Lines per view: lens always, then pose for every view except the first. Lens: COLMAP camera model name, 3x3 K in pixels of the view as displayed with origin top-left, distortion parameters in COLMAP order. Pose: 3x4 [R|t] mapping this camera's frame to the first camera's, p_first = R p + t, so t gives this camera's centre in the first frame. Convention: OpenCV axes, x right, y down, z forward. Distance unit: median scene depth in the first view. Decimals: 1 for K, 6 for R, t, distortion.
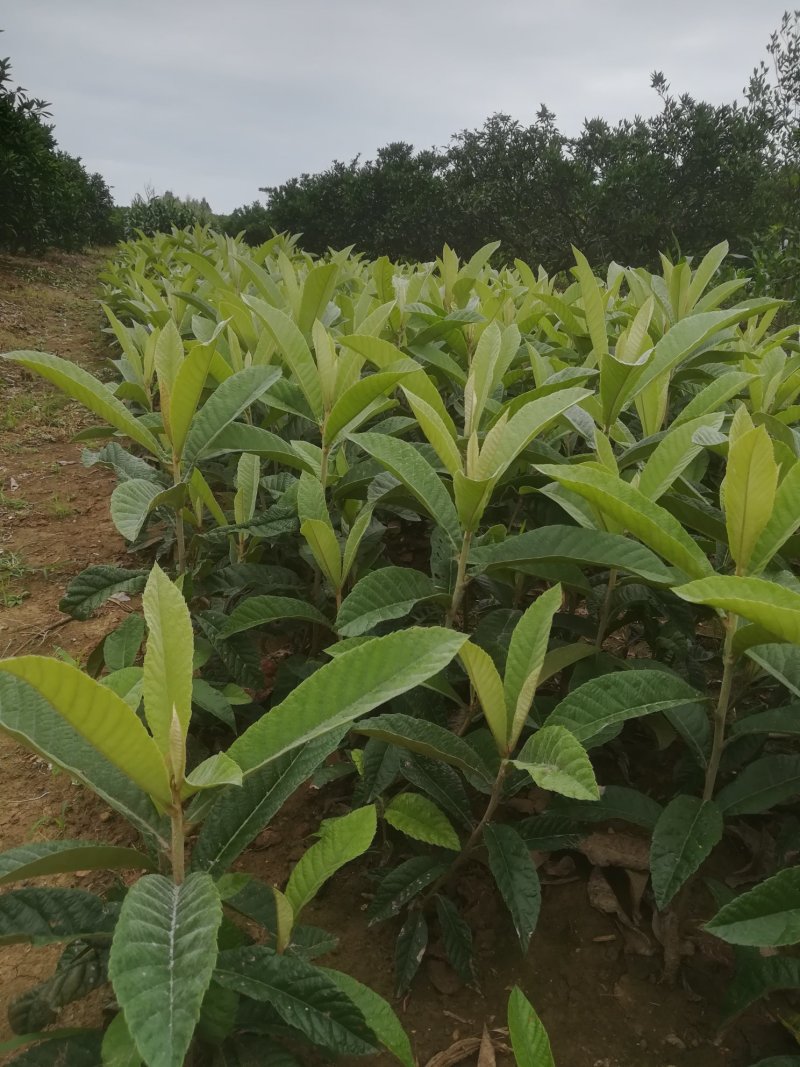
lens RADIAL K [[825.8, 0, 405.4], [0, 825.8, 531.7], [0, 0, 1]] dist [0.028040, -0.053369]
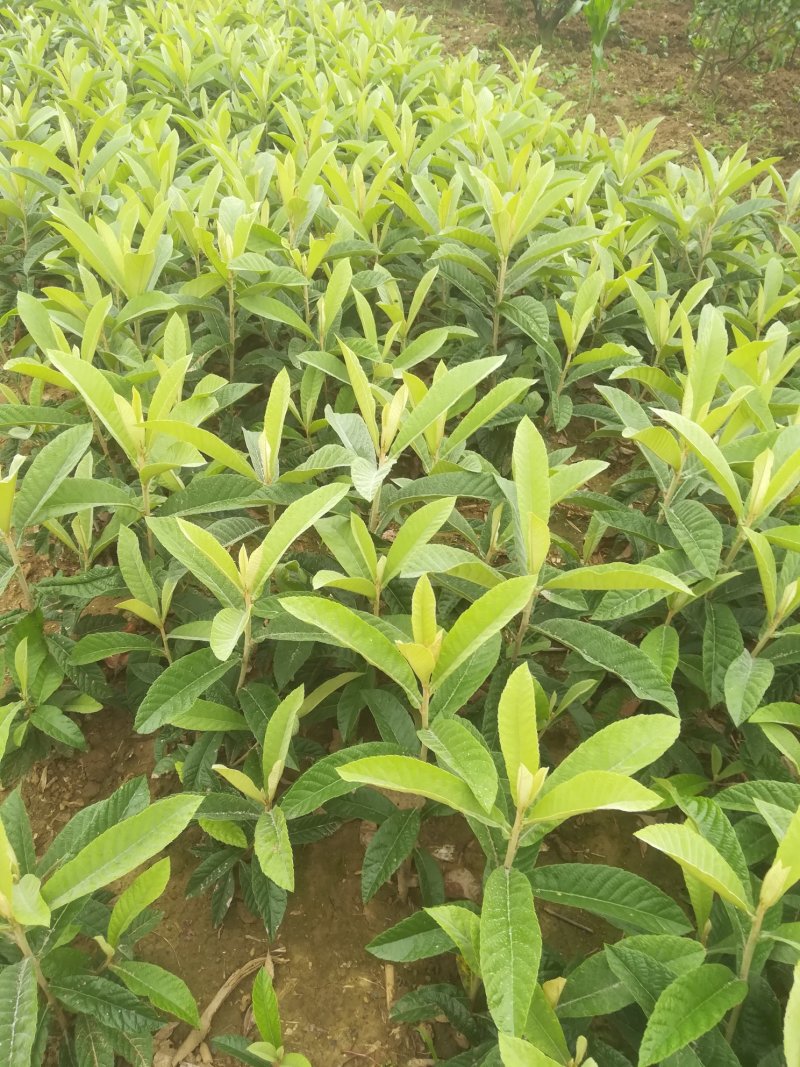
lens RADIAL K [[825.8, 0, 405.4], [0, 825.8, 531.7], [0, 0, 1]] dist [0.028040, -0.053369]
pose [[0.996918, -0.047528, 0.062421, 0.278598], [0.023805, 0.941354, 0.336581, -0.613580], [-0.074757, -0.334058, 0.939583, -0.187709]]
